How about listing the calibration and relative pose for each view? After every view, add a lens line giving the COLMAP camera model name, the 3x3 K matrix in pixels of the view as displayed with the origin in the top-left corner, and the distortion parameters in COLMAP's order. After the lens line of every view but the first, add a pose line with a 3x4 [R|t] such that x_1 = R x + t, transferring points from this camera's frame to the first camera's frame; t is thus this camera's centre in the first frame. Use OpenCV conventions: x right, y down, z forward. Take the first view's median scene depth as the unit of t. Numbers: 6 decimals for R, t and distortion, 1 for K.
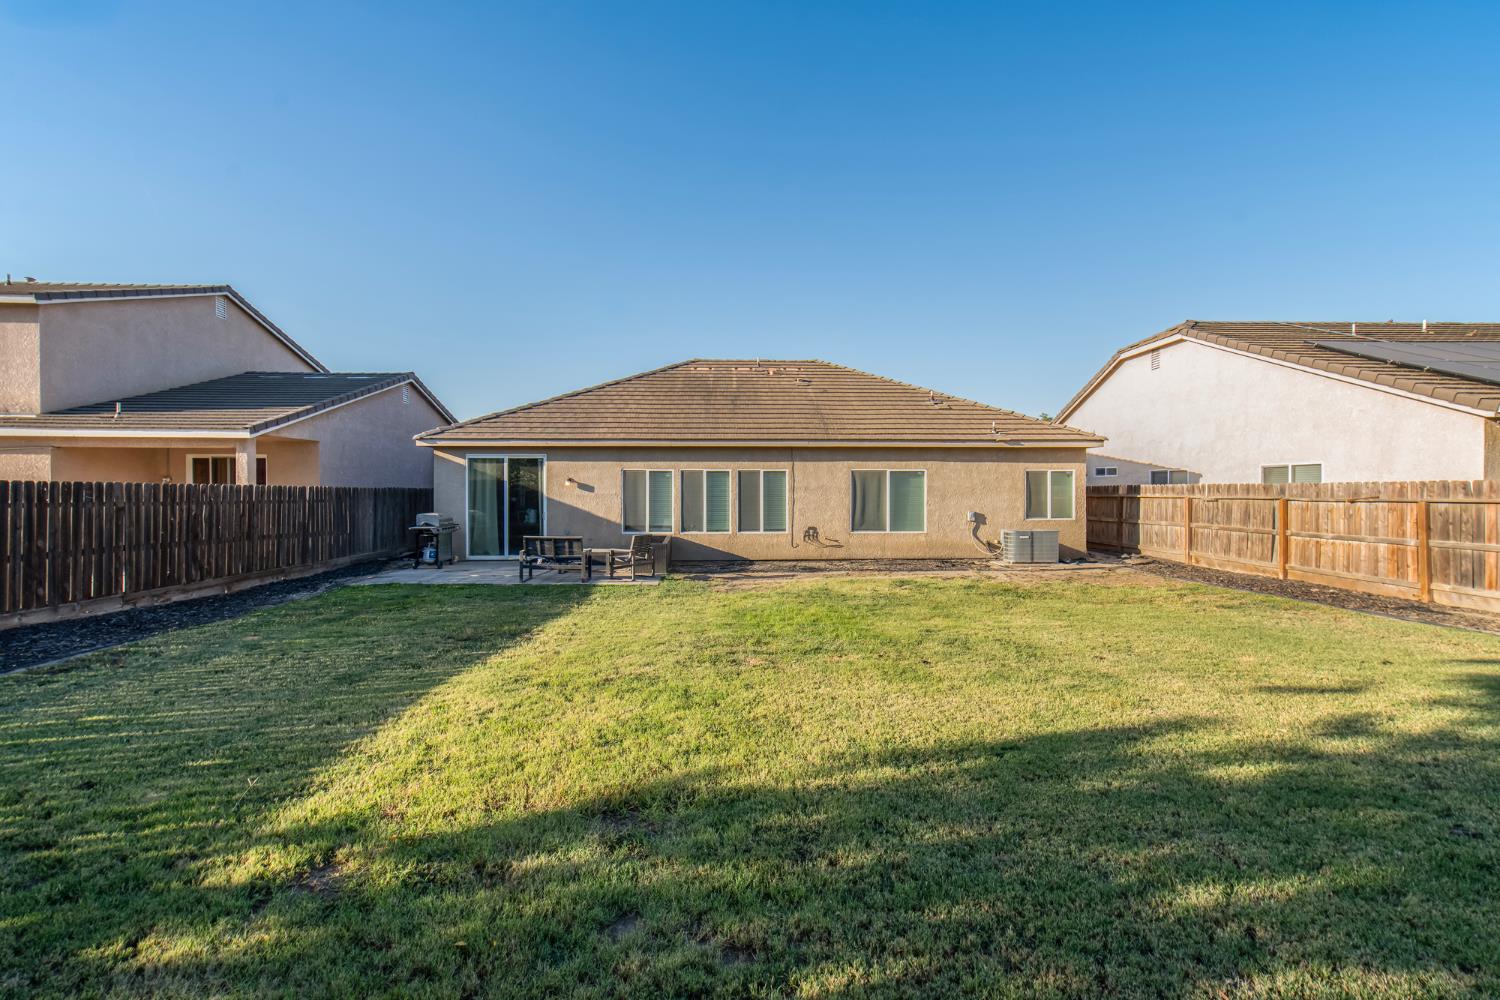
lens RADIAL K [[637.5, 0, 753.0], [0, 637.5, 502.4], [0, 0, 1]] dist [-0.006558, -0.001546]
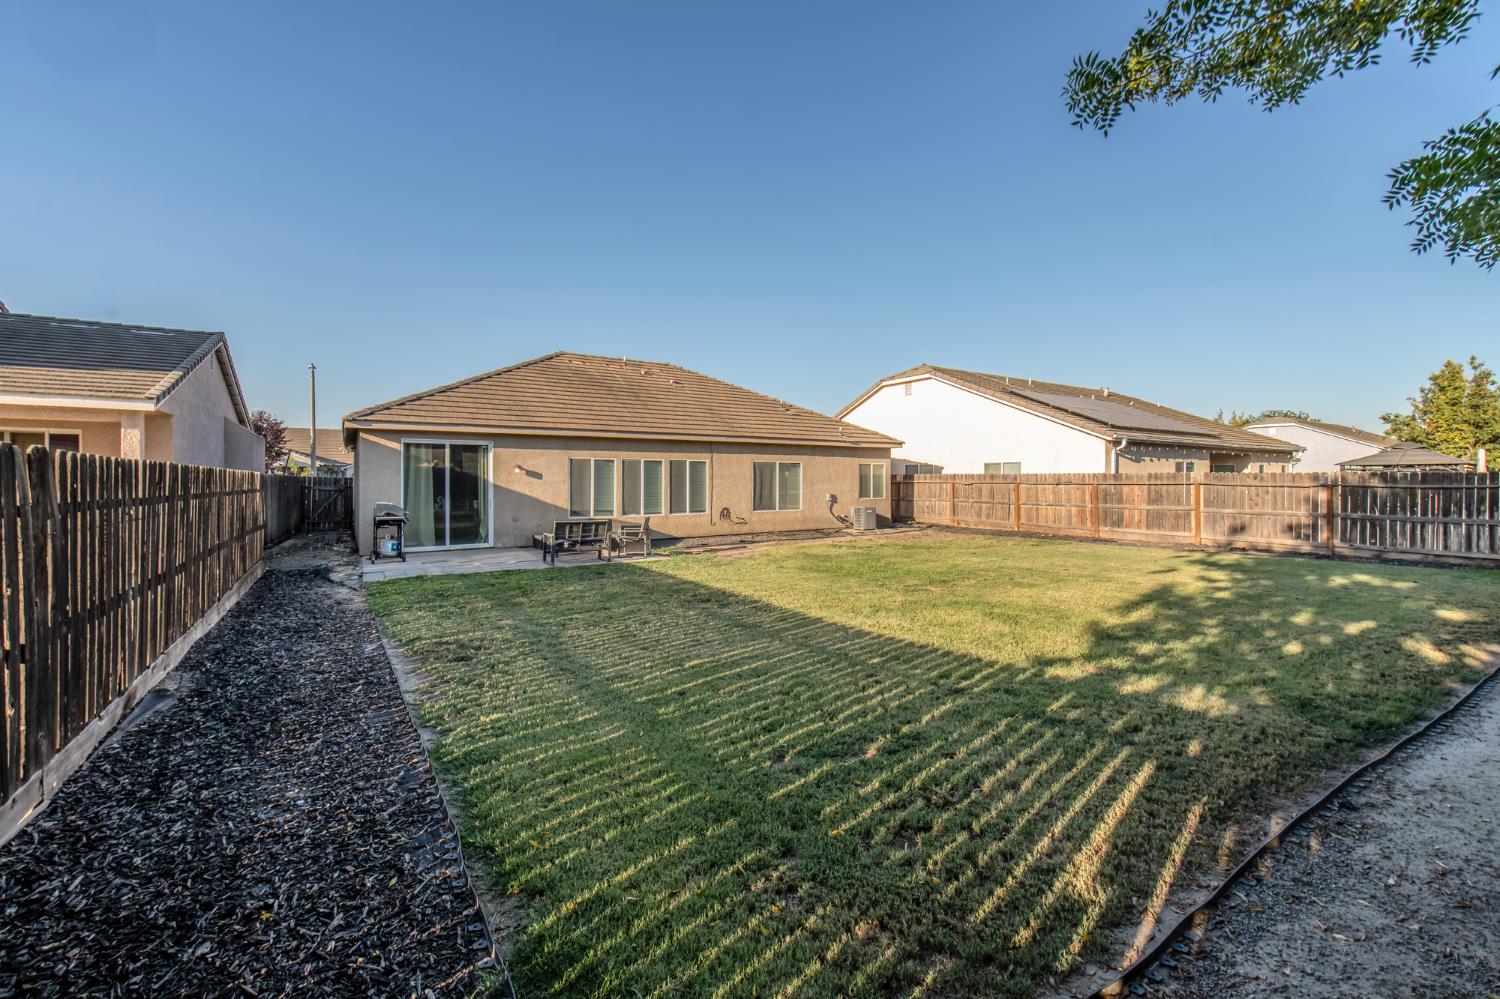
lens RADIAL K [[637.5, 0, 716.9], [0, 637.5, 471.1], [0, 0, 1]] dist [-0.006558, -0.001546]
pose [[0.857261, 0.006362, 0.514842, -0.544754], [0.008420, 0.999617, -0.026373, 0.000584], [-0.514813, 0.026943, 0.856879, -0.028616]]
